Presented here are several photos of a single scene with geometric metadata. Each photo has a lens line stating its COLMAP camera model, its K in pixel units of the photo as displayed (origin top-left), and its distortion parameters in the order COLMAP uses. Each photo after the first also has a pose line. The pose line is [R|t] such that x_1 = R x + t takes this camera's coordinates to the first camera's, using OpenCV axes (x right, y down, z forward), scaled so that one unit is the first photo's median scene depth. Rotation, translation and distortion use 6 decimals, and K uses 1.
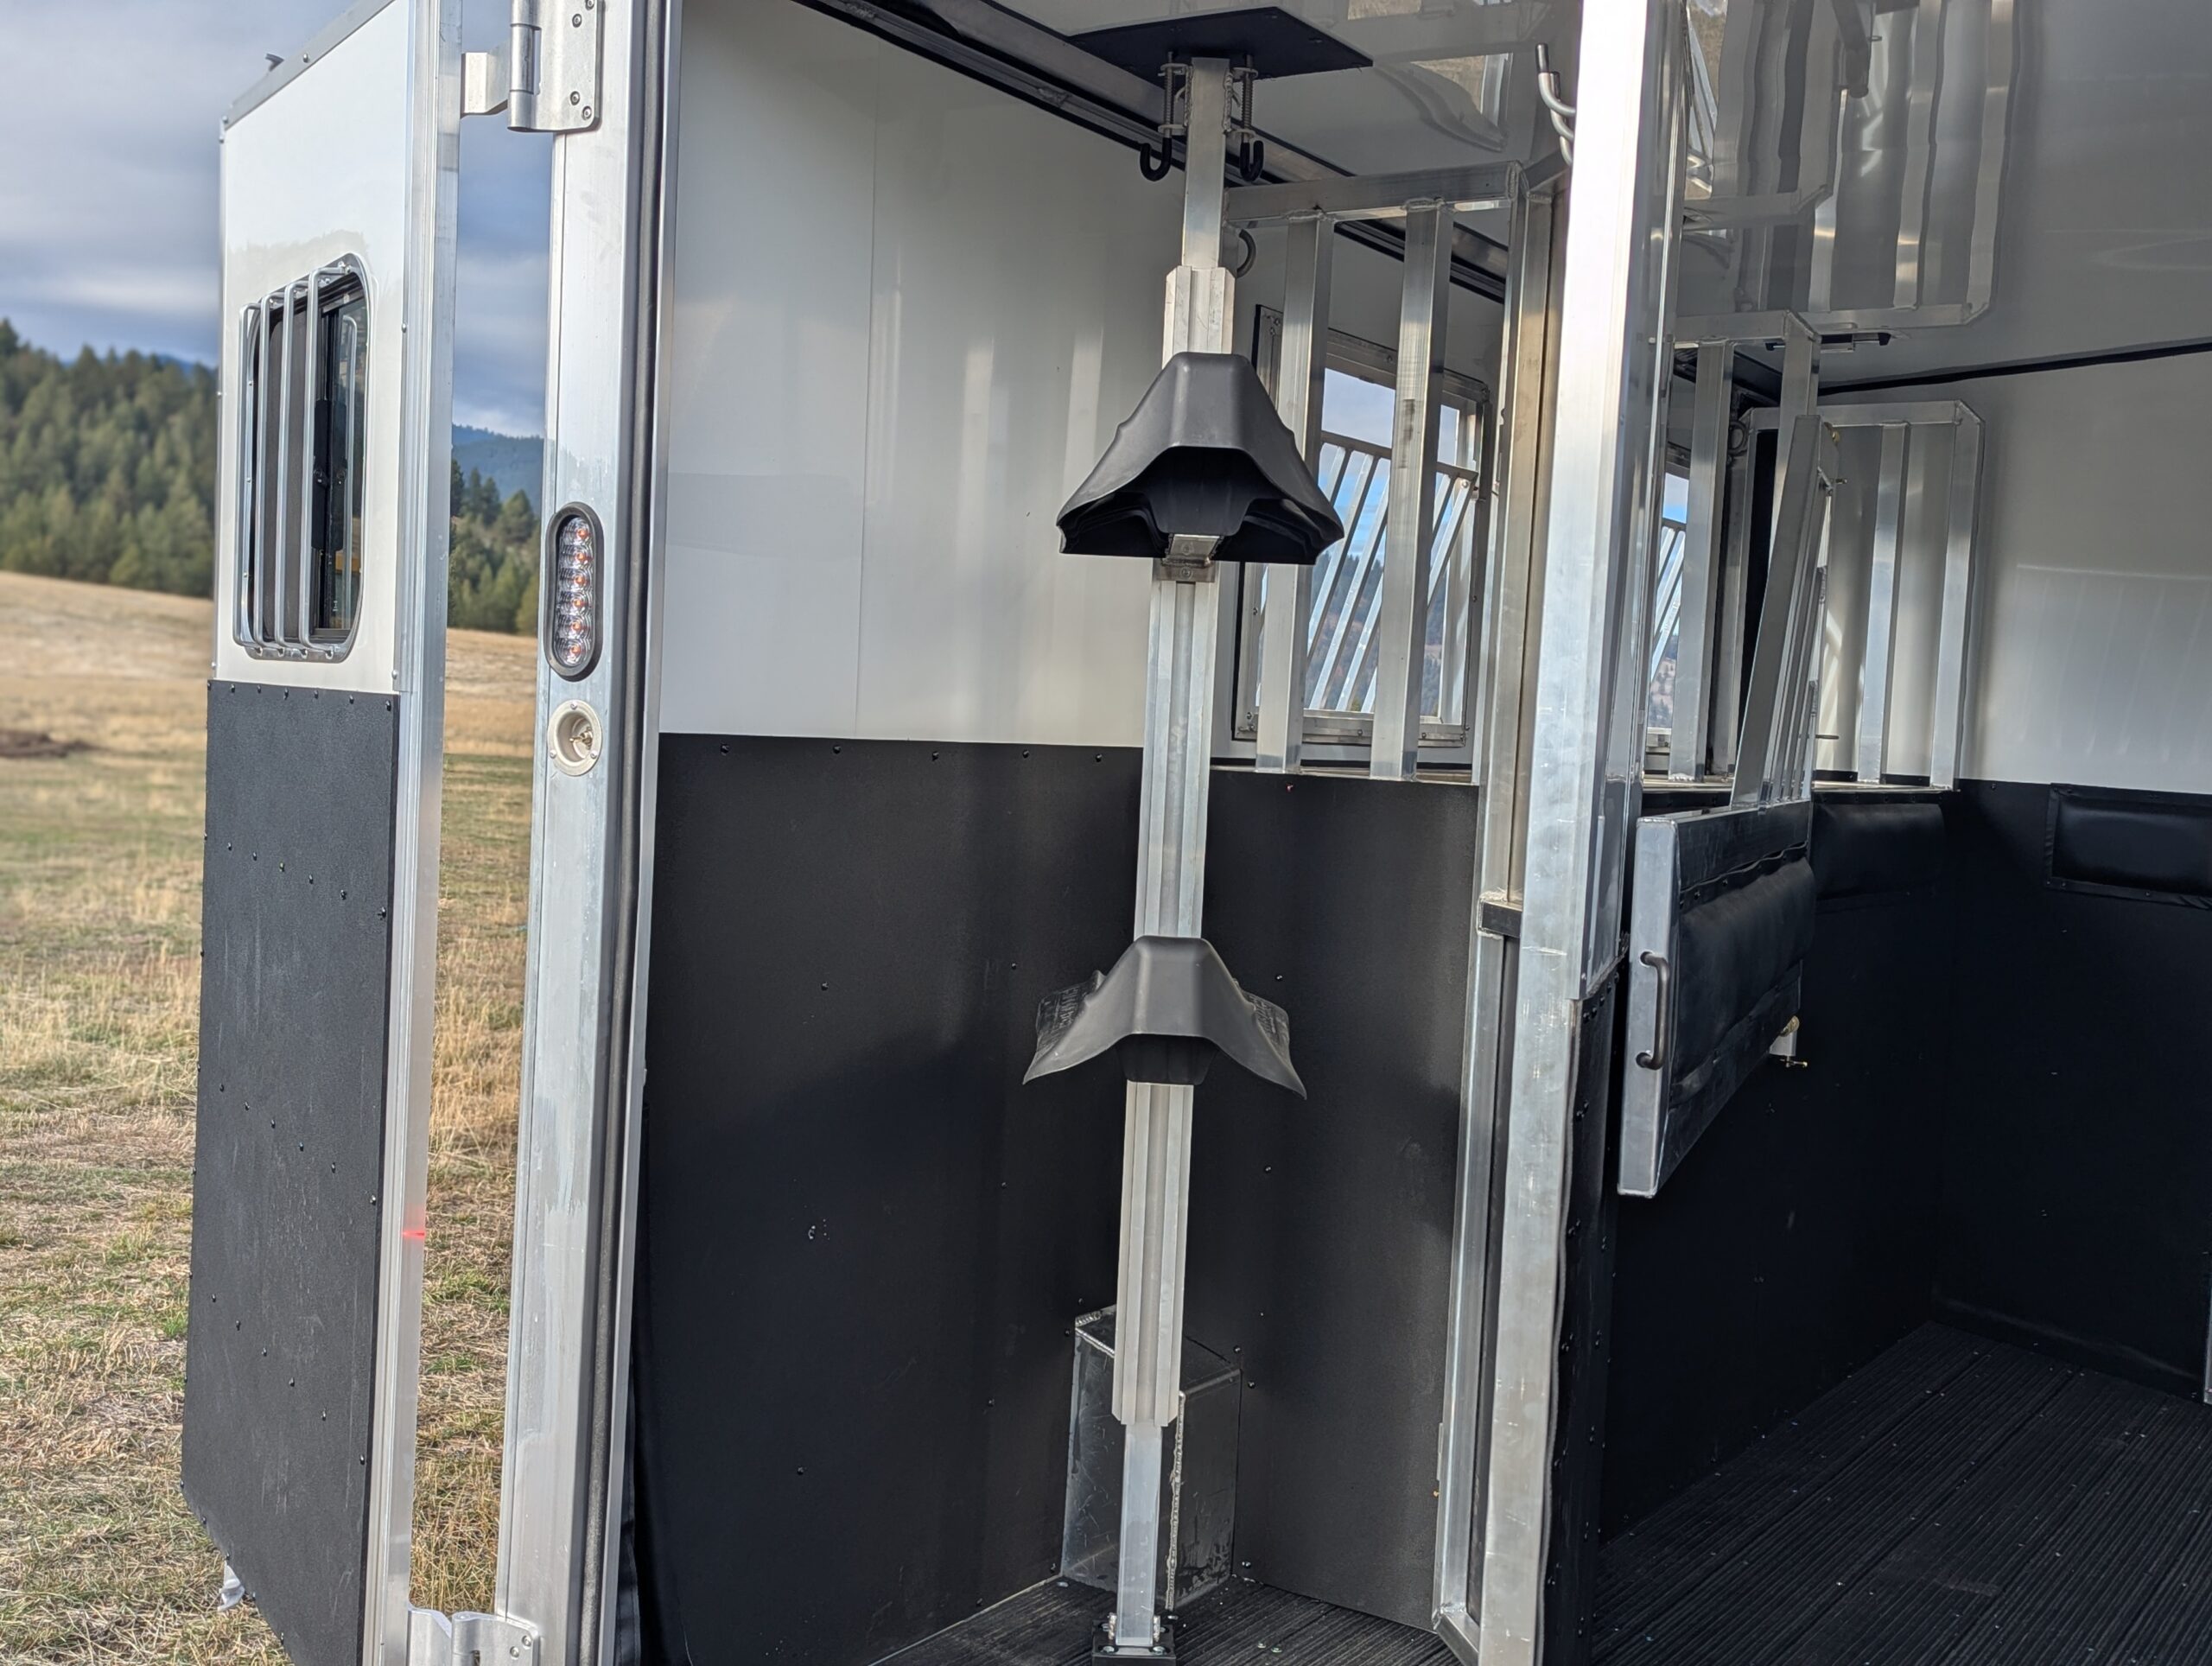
lens RADIAL K [[2355.8, 0, 1089.8], [0, 2355.8, 854.9], [0, 0, 1]] dist [0.045987, 0.000000]
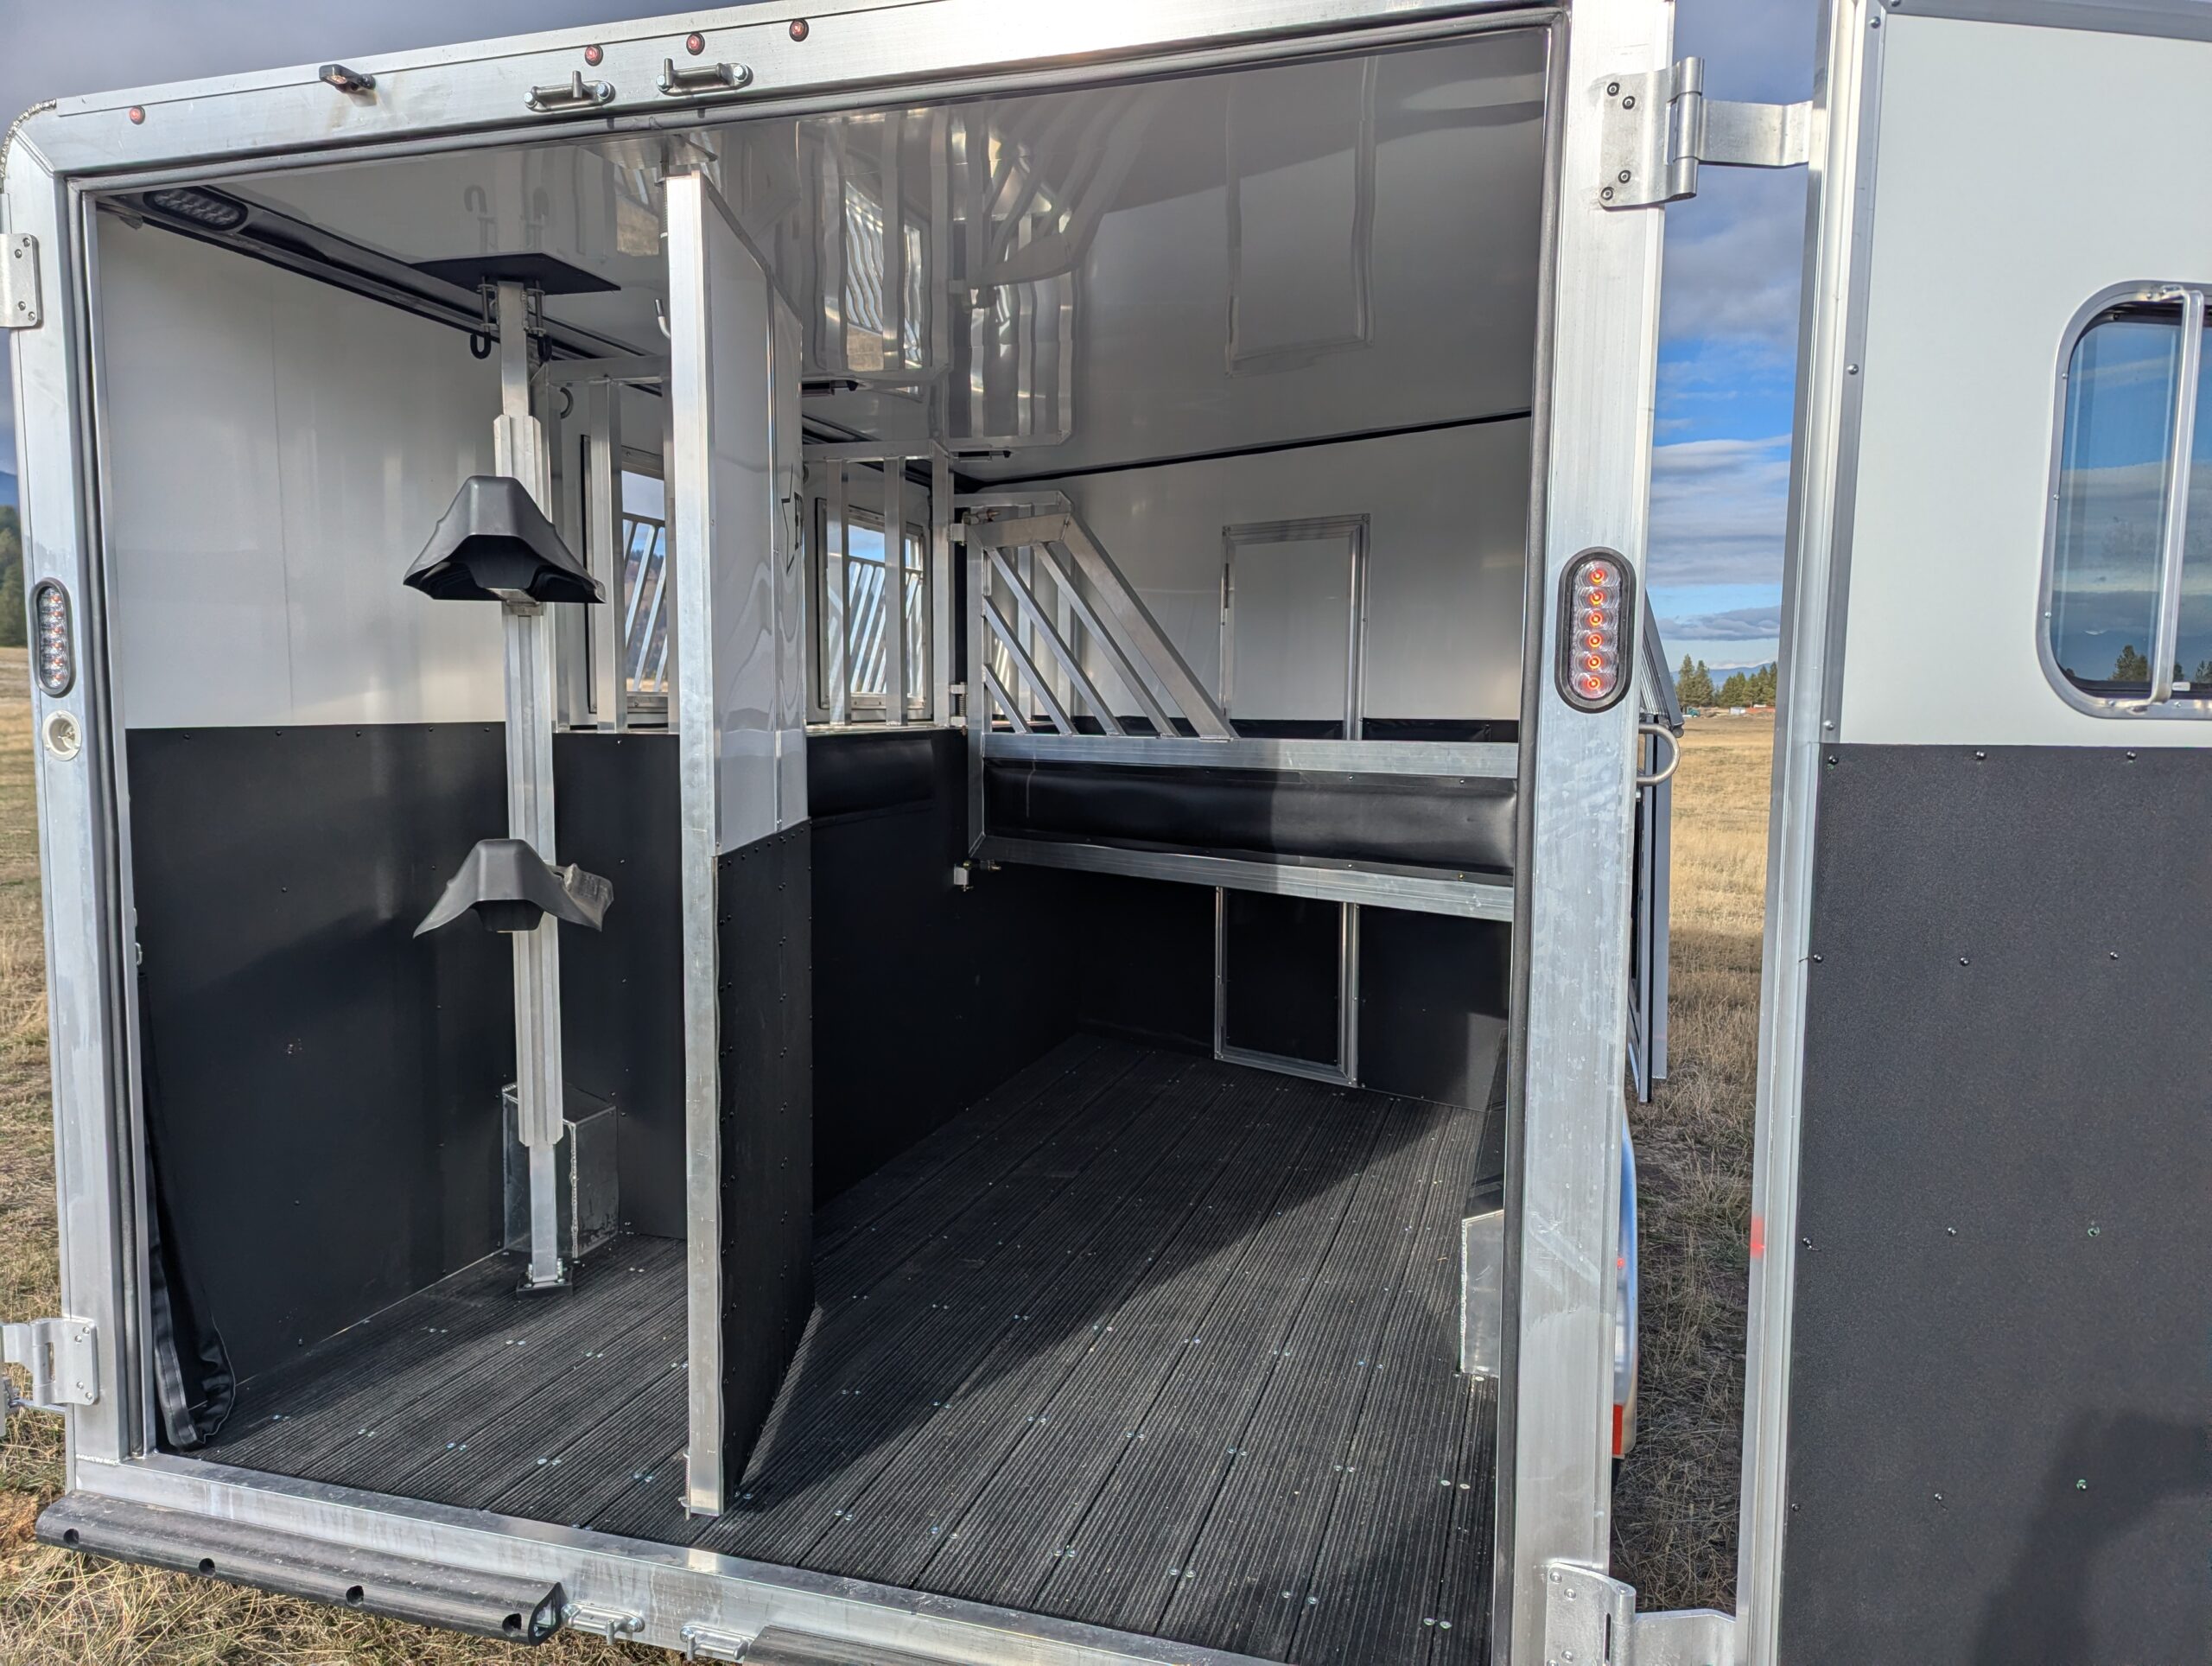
lens RADIAL K [[1550.5, 0, 1093.8], [0, 1550.5, 838.4], [0, 0, 1]] dist [0.062607, -0.053400]
pose [[0.955708, -0.072782, 0.285175, 0.096973], [0.061755, 0.996961, 0.047483, 0.006955], [-0.287764, -0.027769, 0.957299, -0.123071]]
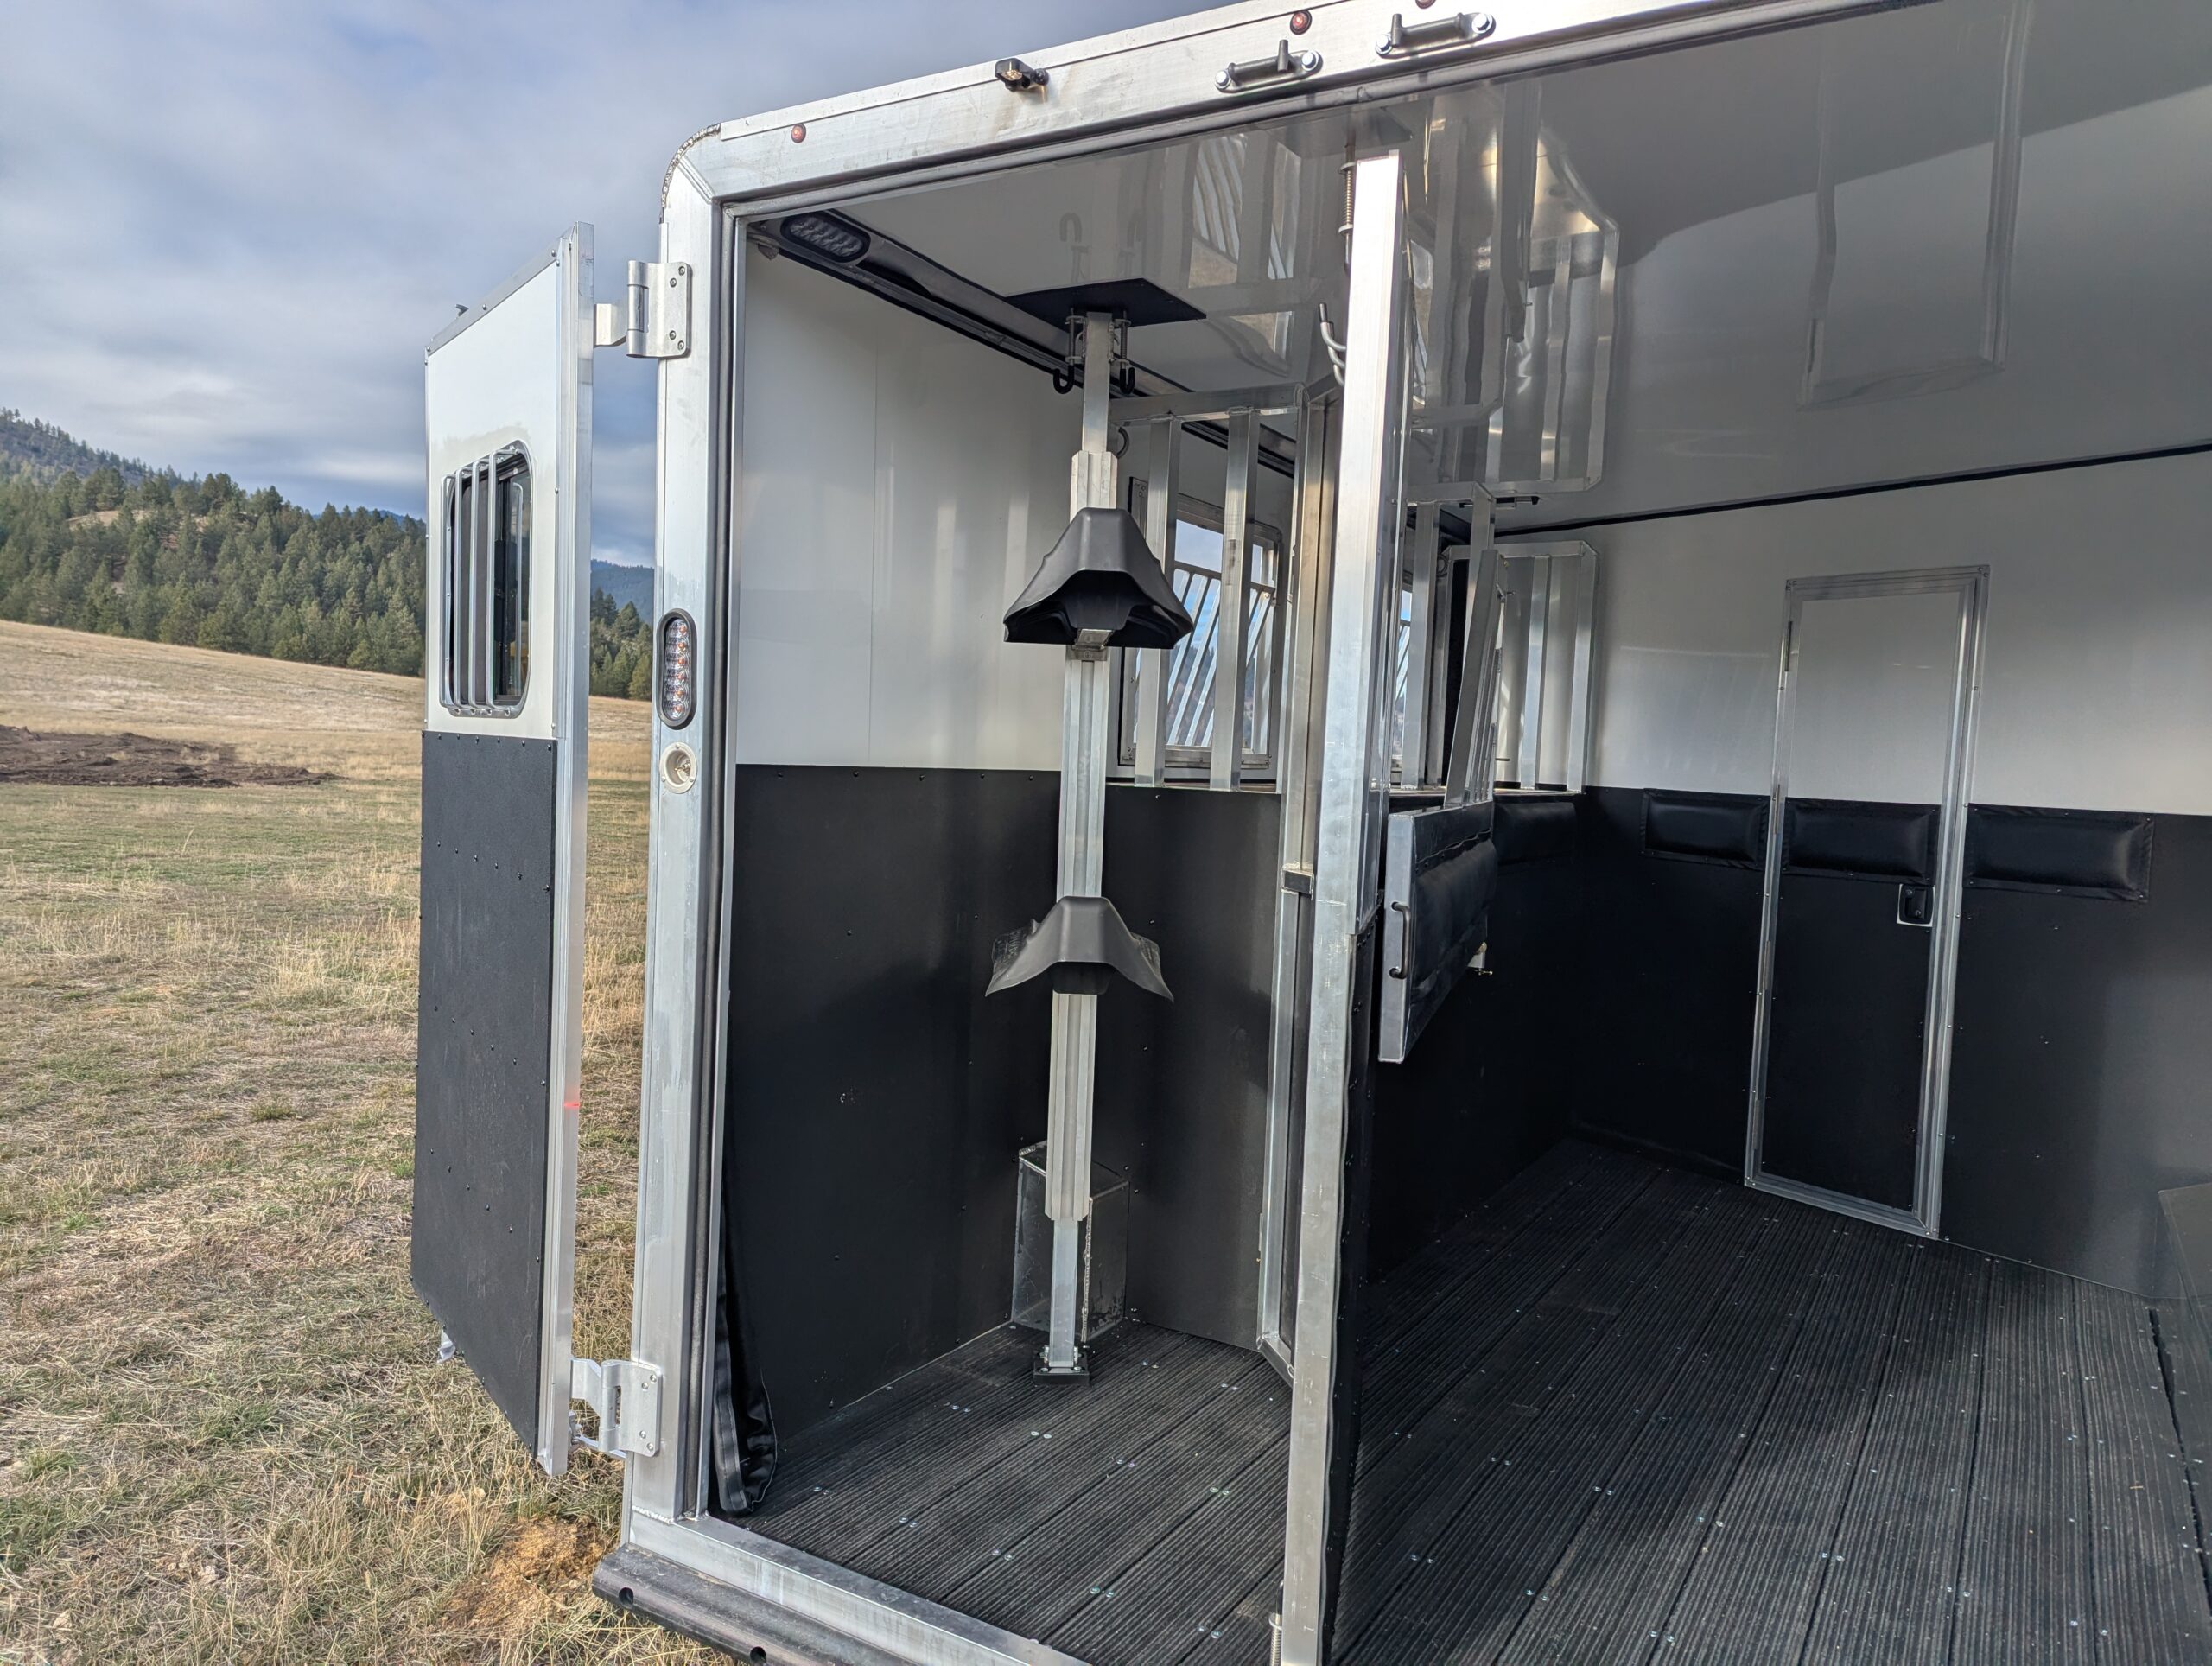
lens RADIAL K [[1550.5, 0, 1104.1], [0, 1550.5, 846.3], [0, 0, 1]] dist [0.062607, -0.053400]
pose [[0.998318, -0.012617, 0.056594, -0.006317], [0.012433, 0.999916, 0.003608, -0.000577], [-0.056635, -0.002898, 0.998391, 0.008090]]
